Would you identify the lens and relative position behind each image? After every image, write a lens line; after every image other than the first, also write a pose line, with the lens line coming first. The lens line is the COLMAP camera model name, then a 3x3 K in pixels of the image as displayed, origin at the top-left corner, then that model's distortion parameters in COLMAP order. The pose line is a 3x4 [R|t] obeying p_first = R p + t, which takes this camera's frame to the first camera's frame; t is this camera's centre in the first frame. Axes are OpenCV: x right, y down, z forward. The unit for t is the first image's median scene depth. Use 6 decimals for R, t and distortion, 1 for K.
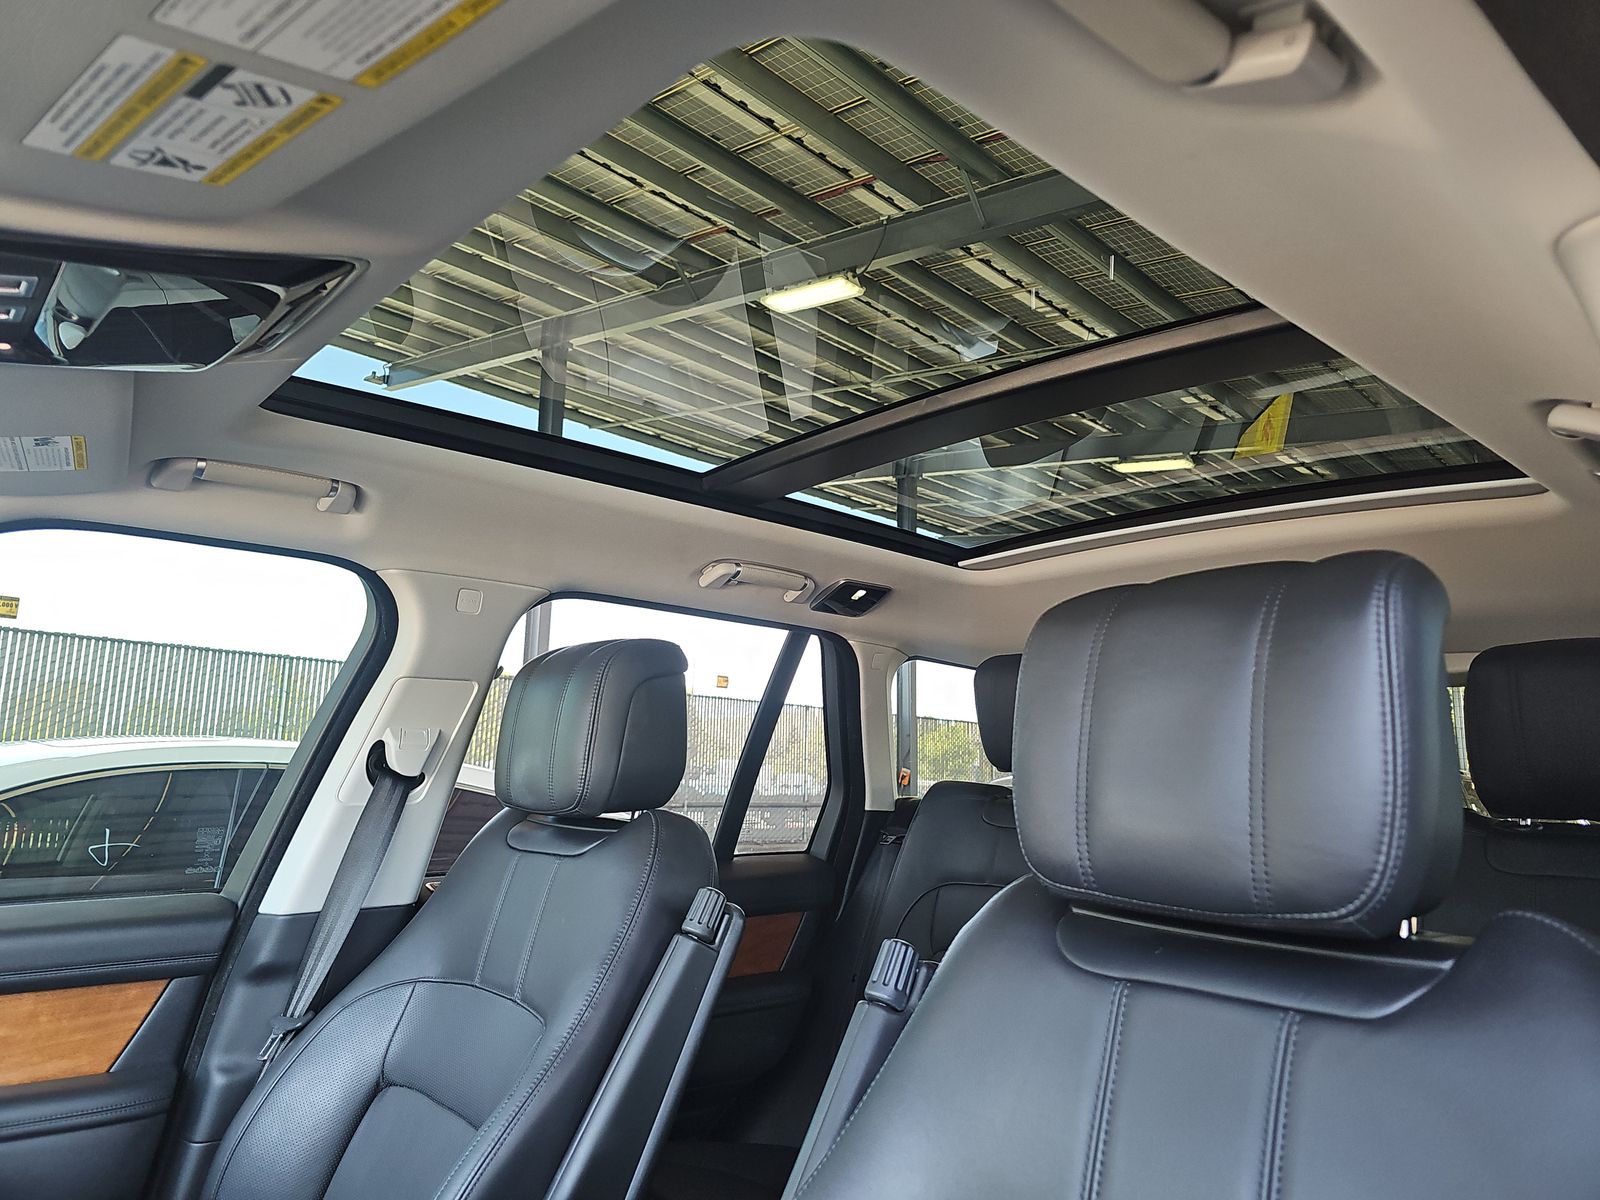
lens RADIAL K [[1075.0, 0, 806.9], [0, 1075.0, 592.5], [0, 0, 1]] dist [0.045653, -0.038256]
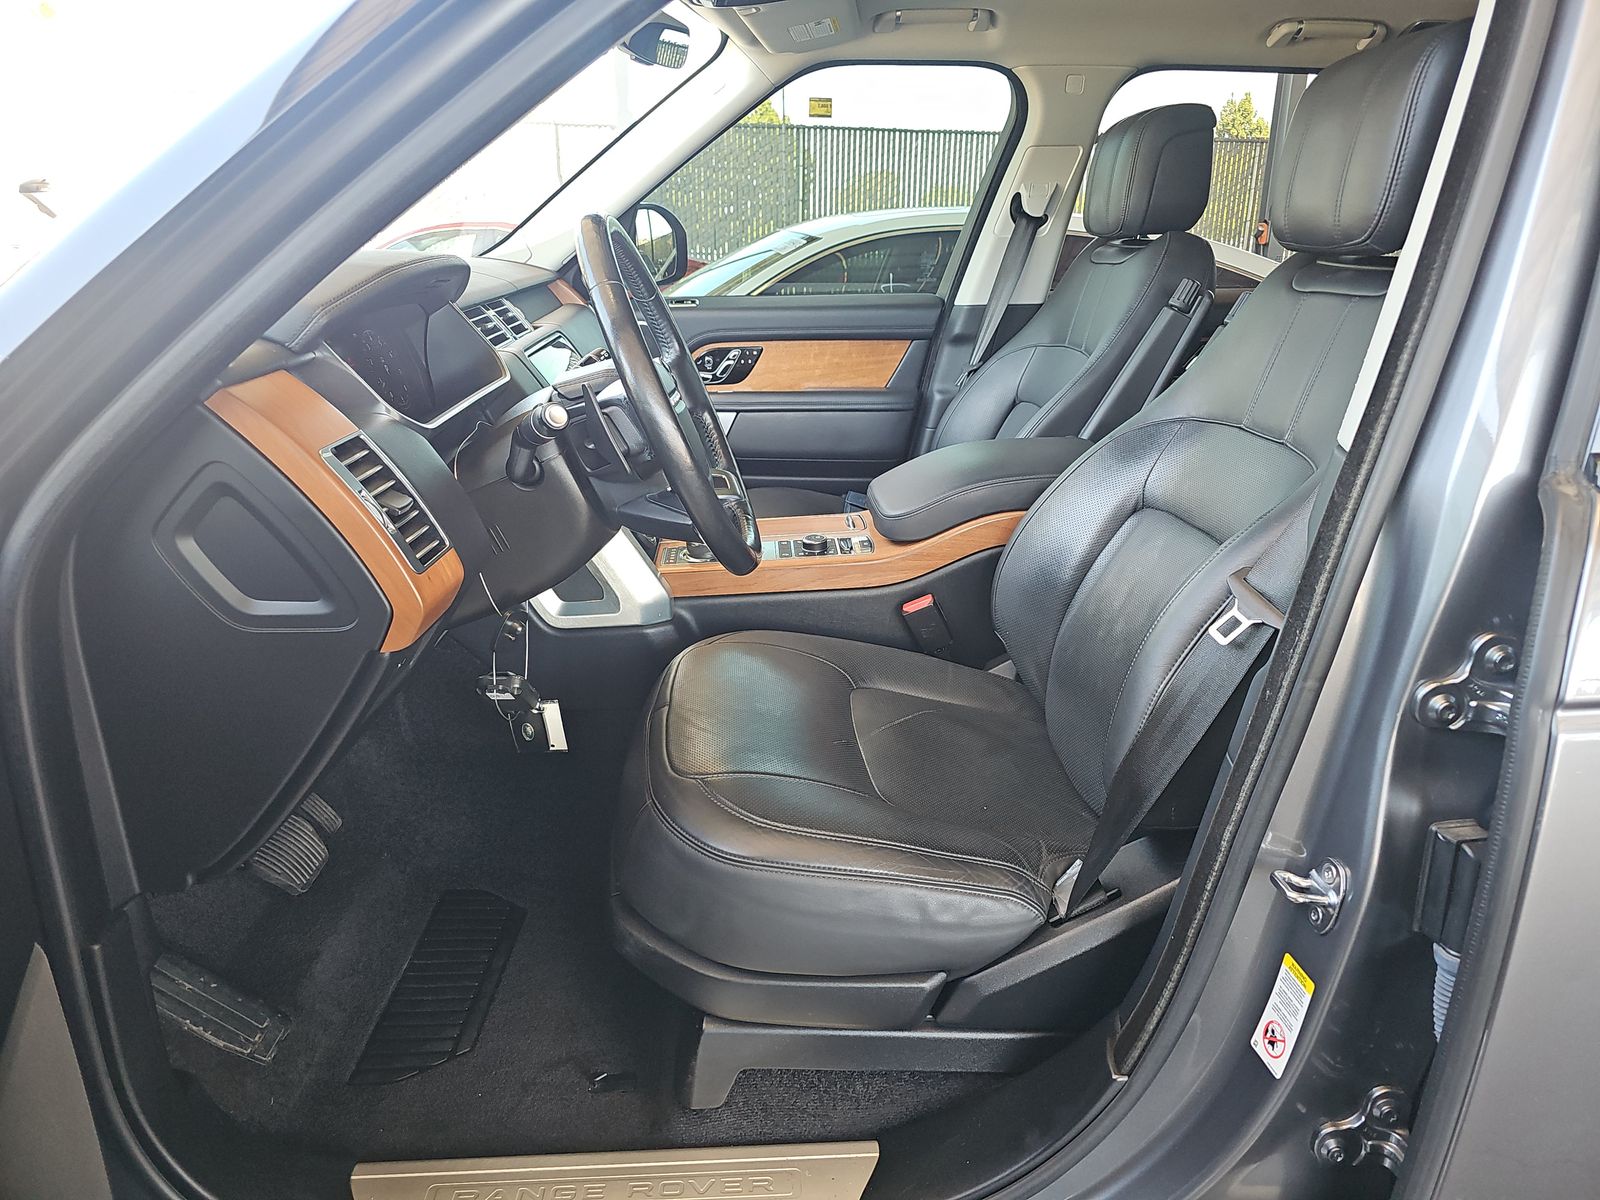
lens RADIAL K [[1075.0, 0, 806.9], [0, 1075.0, 592.5], [0, 0, 1]] dist [0.045653, -0.038256]
pose [[0.791941, 0.171820, -0.585924, 0.360992], [0.111848, 0.902534, 0.415840, -0.021760], [0.600266, -0.394856, 0.695536, -0.461184]]
